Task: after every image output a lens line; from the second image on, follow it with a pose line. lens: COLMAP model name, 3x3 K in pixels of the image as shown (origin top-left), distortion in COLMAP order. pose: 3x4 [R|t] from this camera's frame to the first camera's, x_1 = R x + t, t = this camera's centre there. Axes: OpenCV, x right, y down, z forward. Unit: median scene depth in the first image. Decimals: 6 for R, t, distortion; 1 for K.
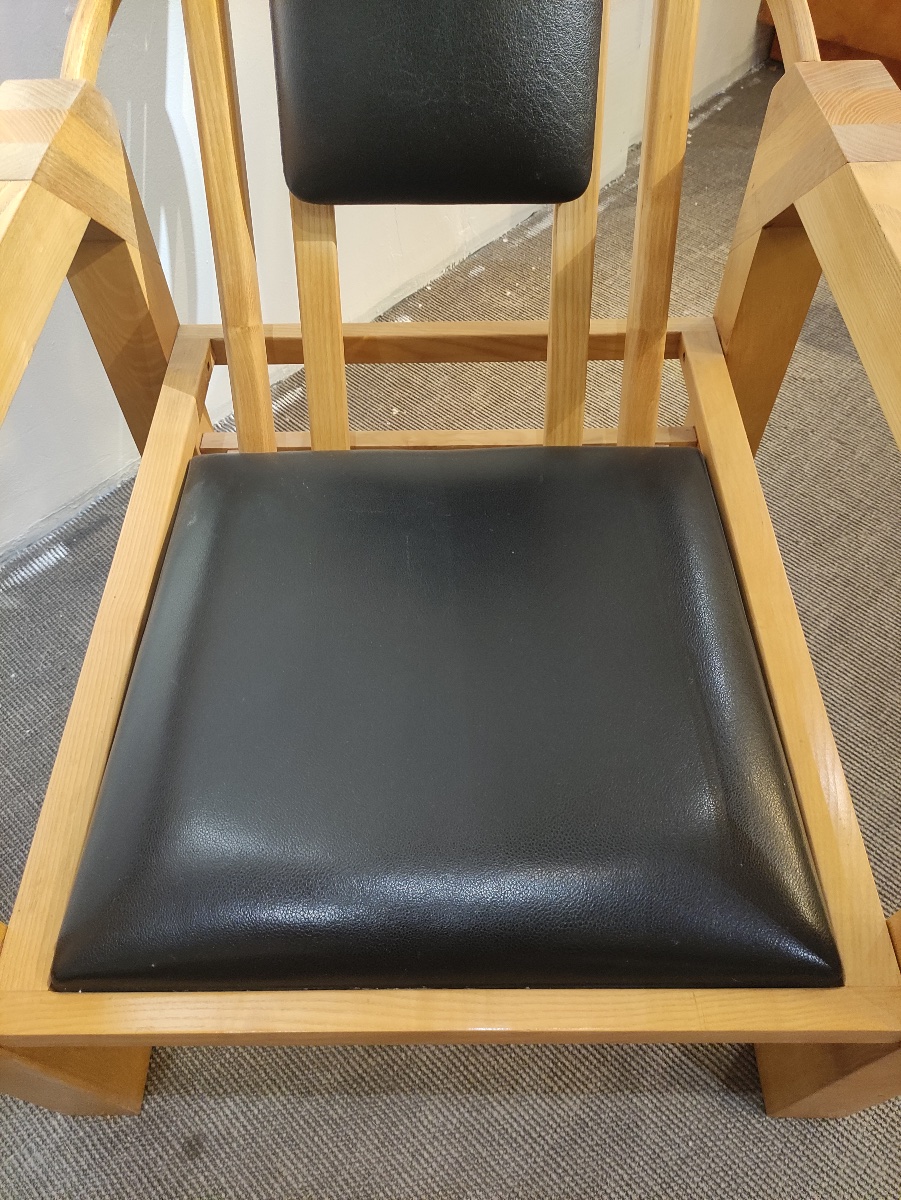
lens RADIAL K [[893.6, 0, 450.3], [0, 893.6, 603.6], [0, 0, 1]] dist [-0.005210, 0.017122]
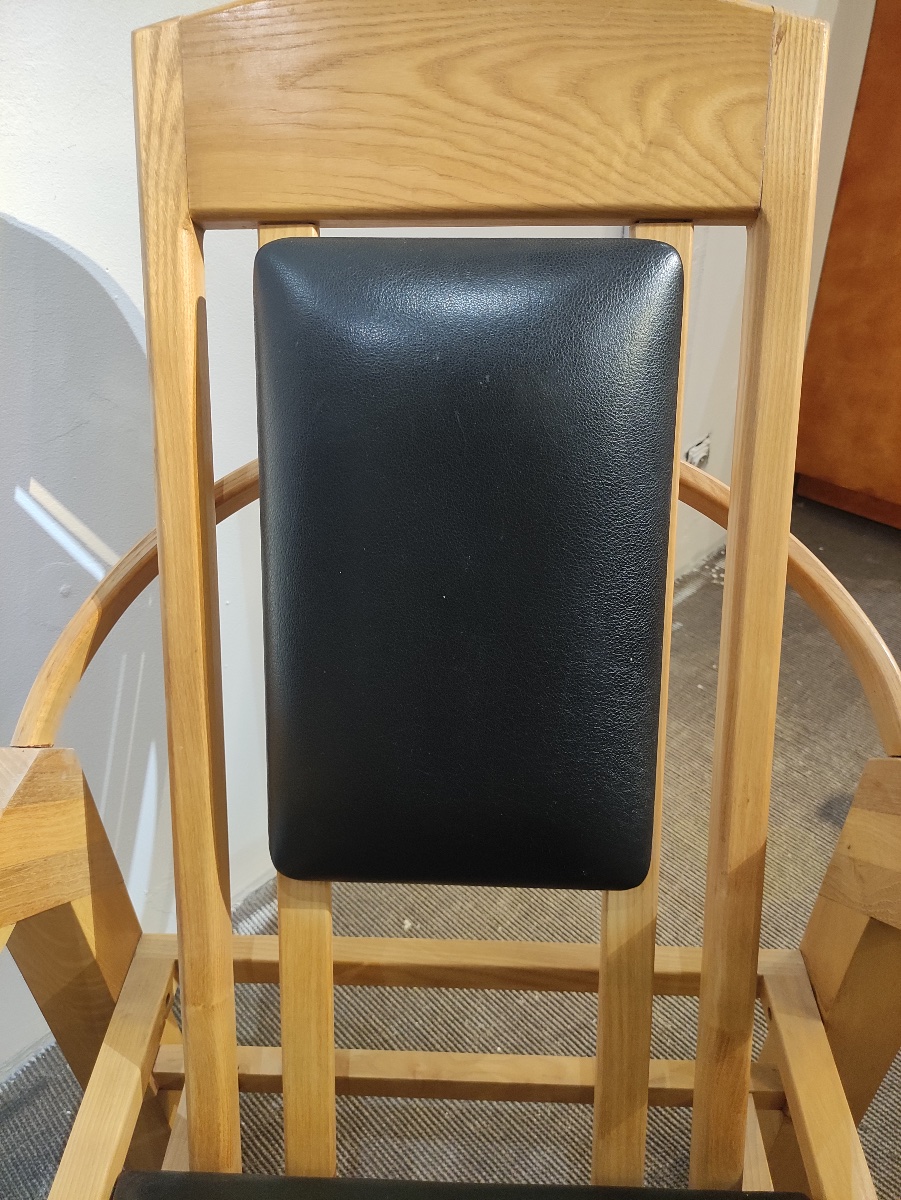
lens RADIAL K [[893.6, 0, 449.4], [0, 893.6, 593.3], [0, 0, 1]] dist [-0.005210, 0.017122]
pose [[0.999337, 0.018733, -0.031226, -0.001423], [-0.027694, 0.947771, -0.317746, -0.397100], [0.023643, 0.318401, 0.947661, 0.145099]]
